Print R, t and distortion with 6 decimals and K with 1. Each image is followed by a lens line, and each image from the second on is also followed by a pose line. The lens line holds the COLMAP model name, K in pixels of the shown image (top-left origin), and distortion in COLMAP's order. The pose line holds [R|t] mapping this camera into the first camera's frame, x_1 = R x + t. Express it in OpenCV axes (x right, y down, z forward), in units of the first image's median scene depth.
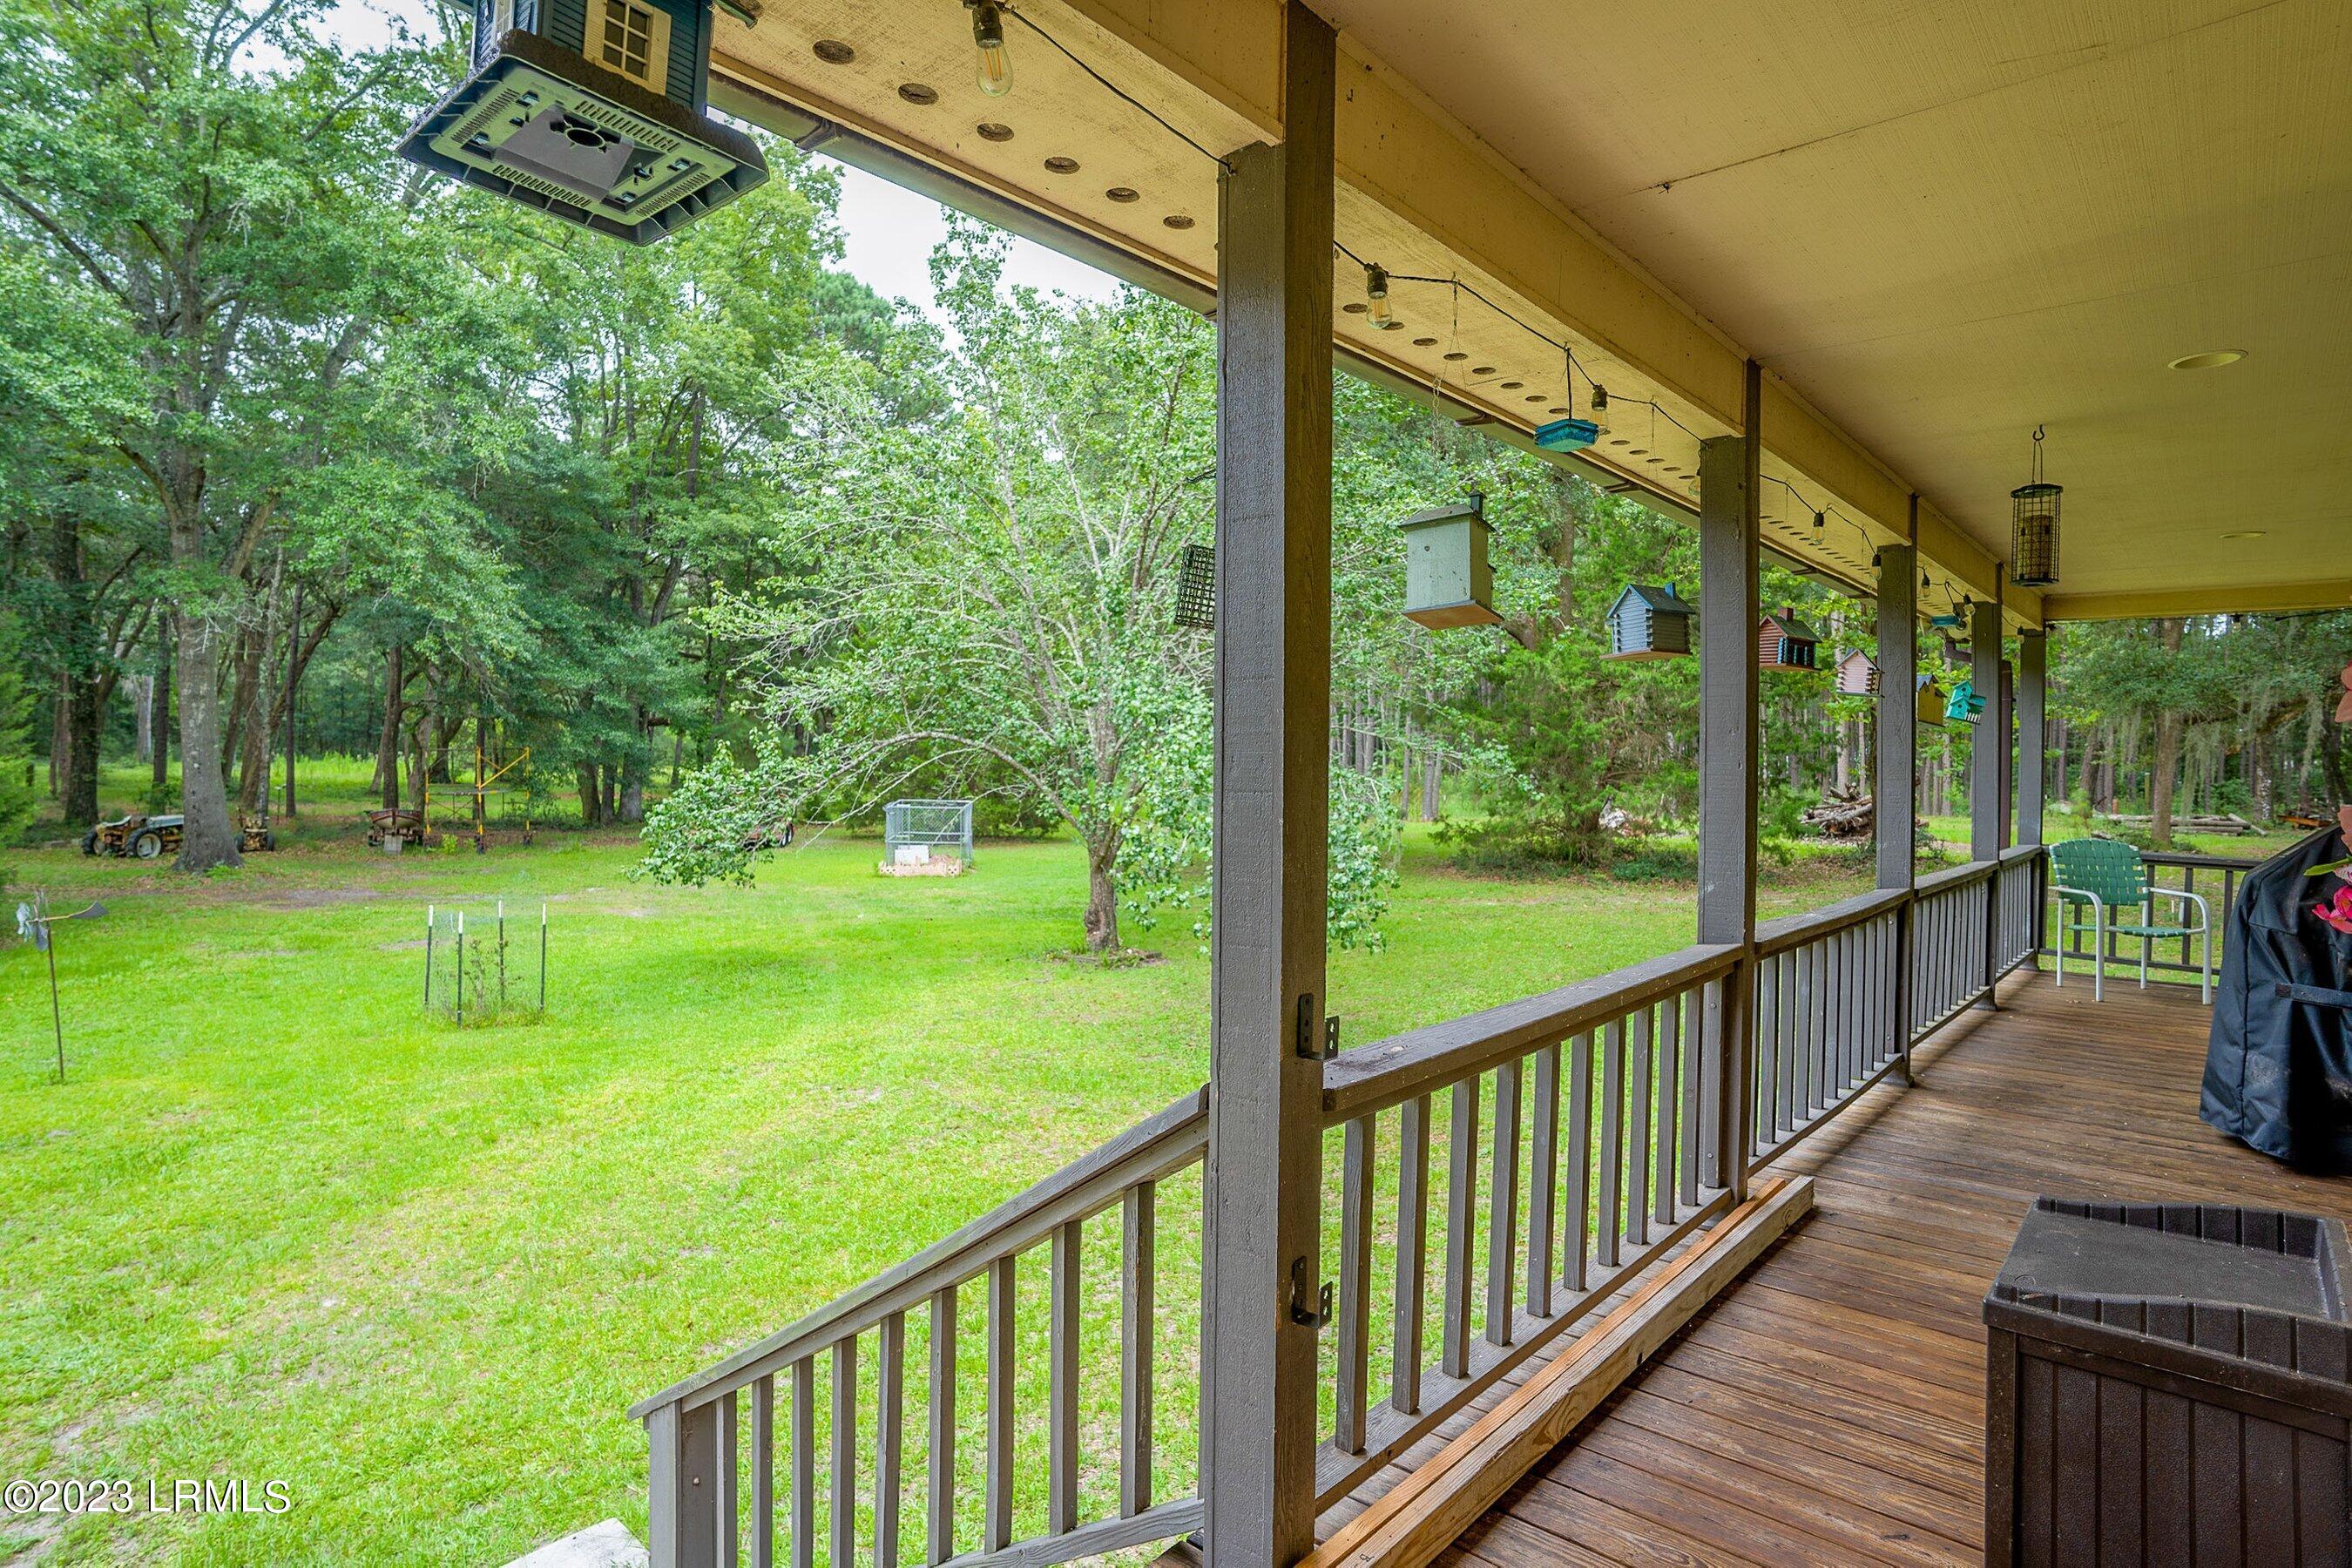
lens RADIAL K [[1257.2, 0, 1193.9], [0, 1257.2, 774.3], [0, 0, 1]] dist [-0.005551, 0.000317]
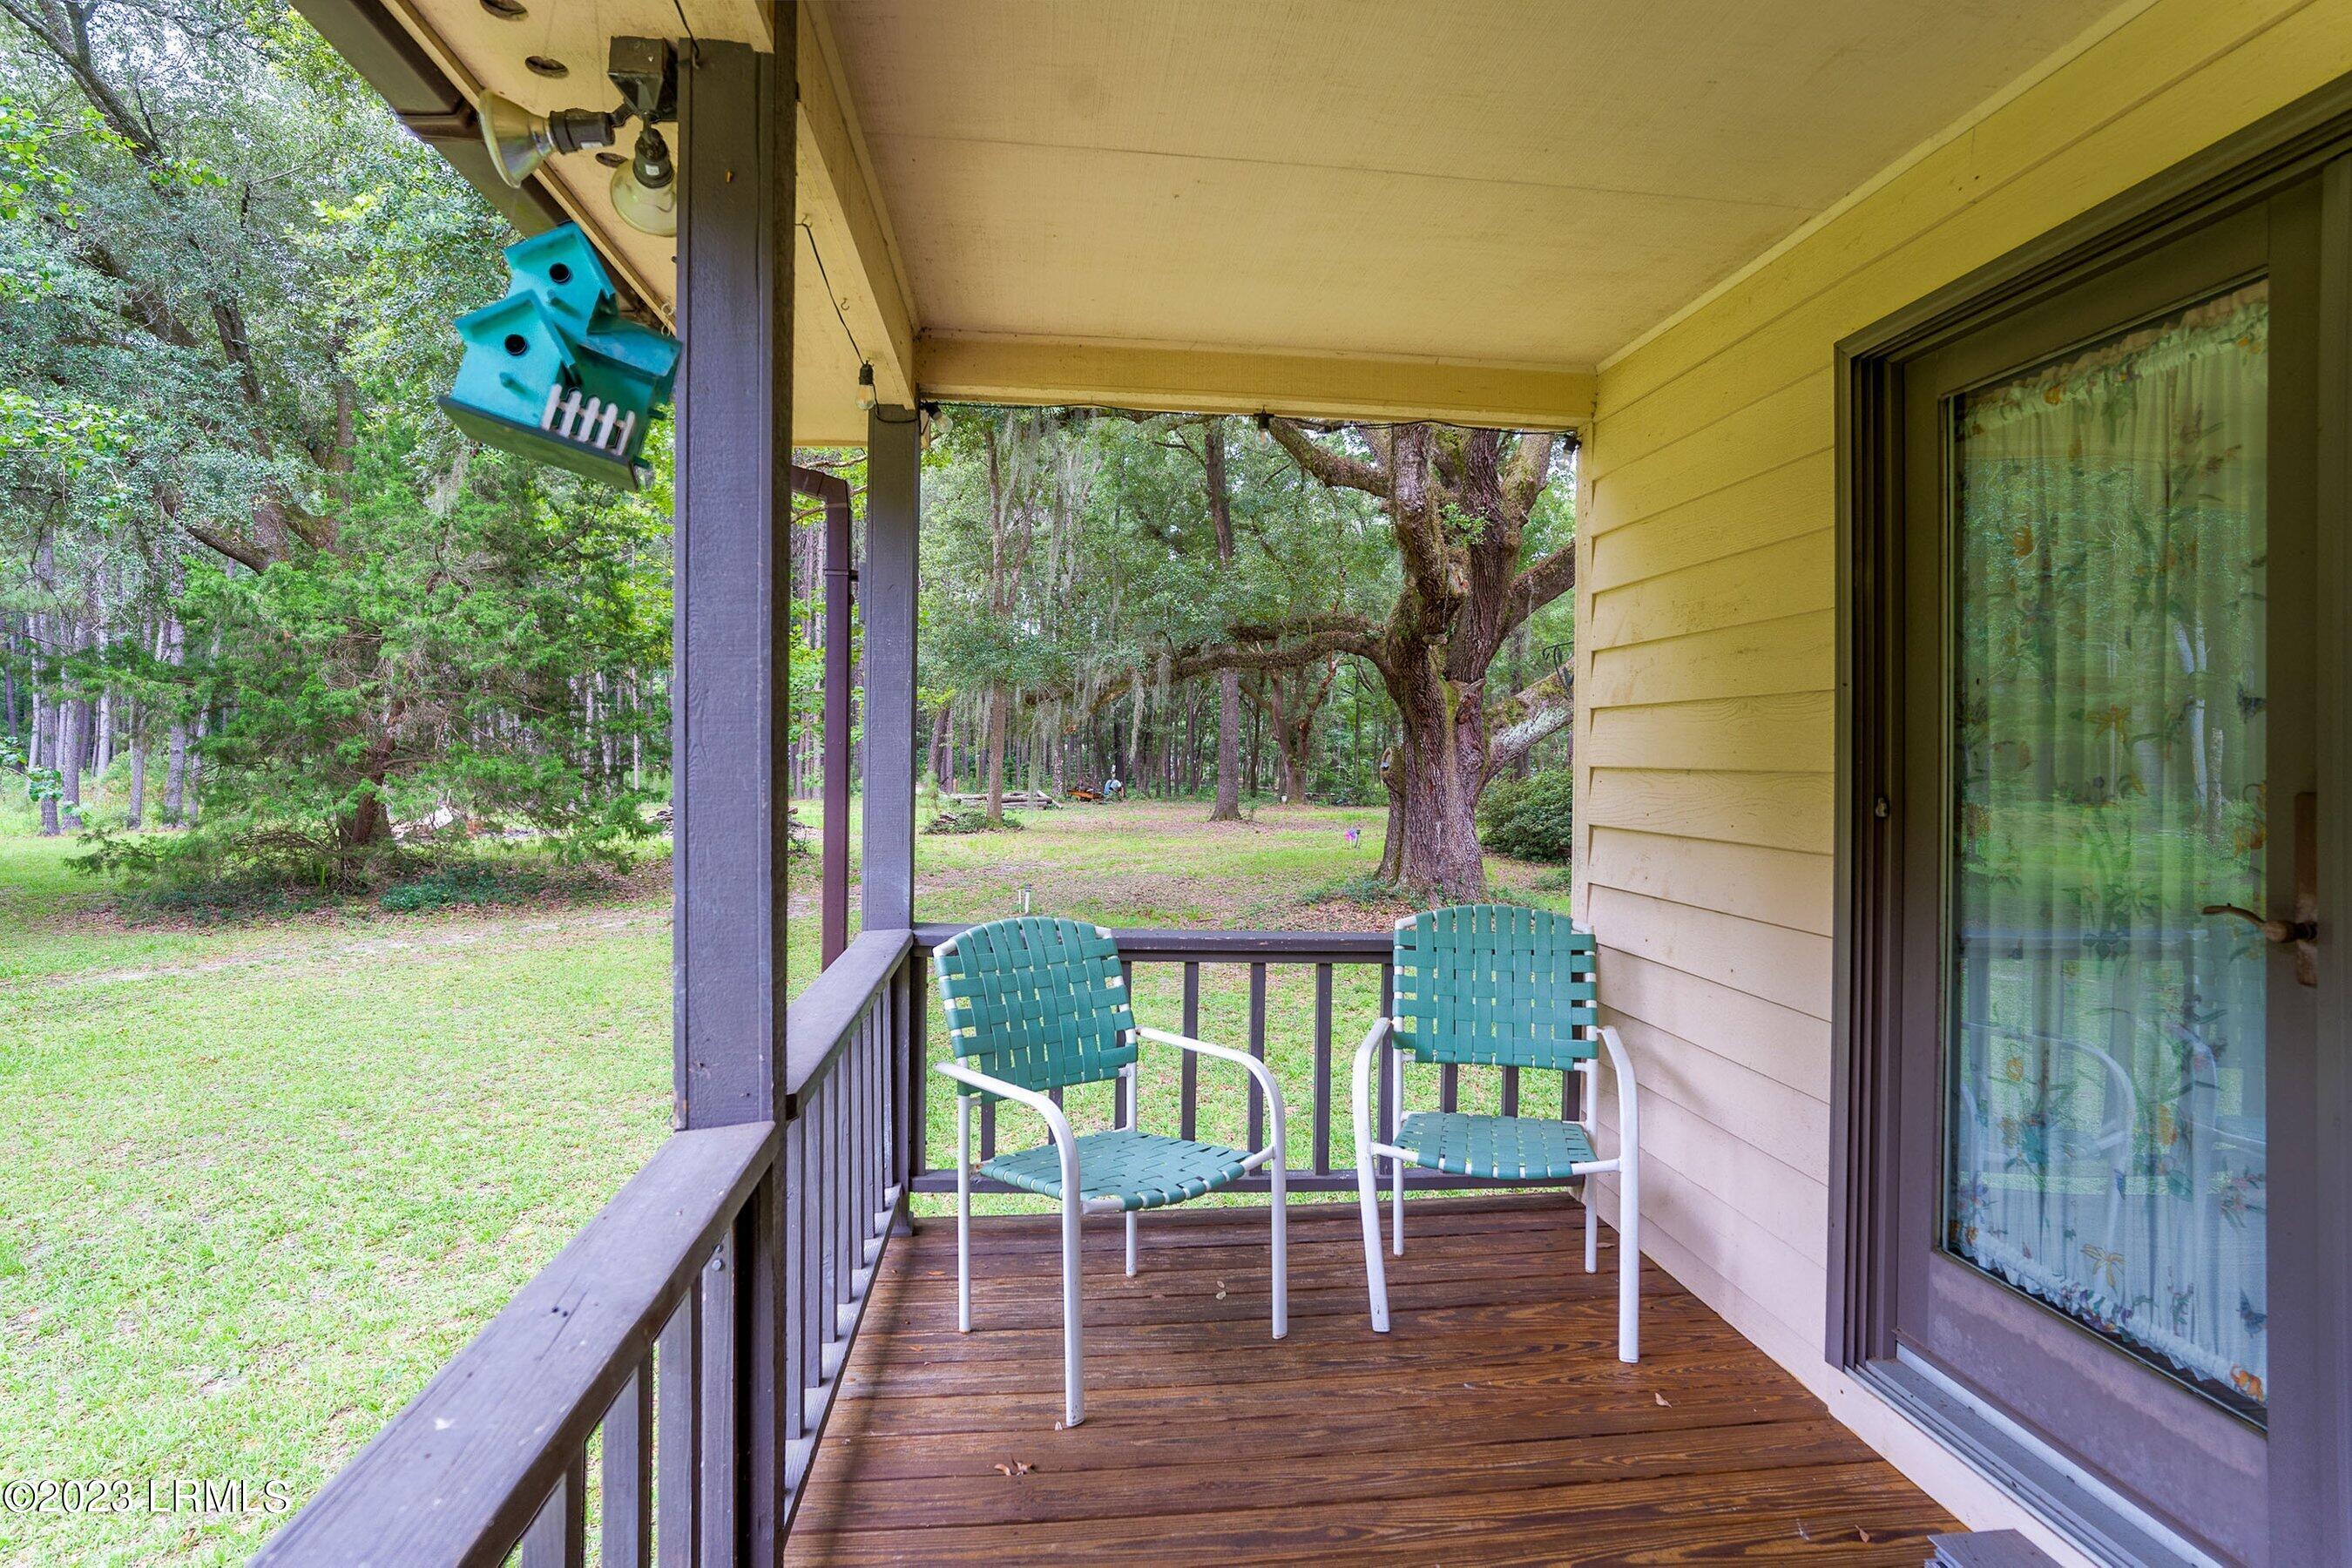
lens RADIAL K [[1257.2, 0, 1191.5], [0, 1257.2, 774.5], [0, 0, 1]] dist [-0.005551, 0.000317]
pose [[0.678109, -0.018669, 0.734724, 0.130063], [0.009801, 0.999818, 0.016359, -0.000256], [-0.734896, -0.003893, 0.678169, 0.194913]]
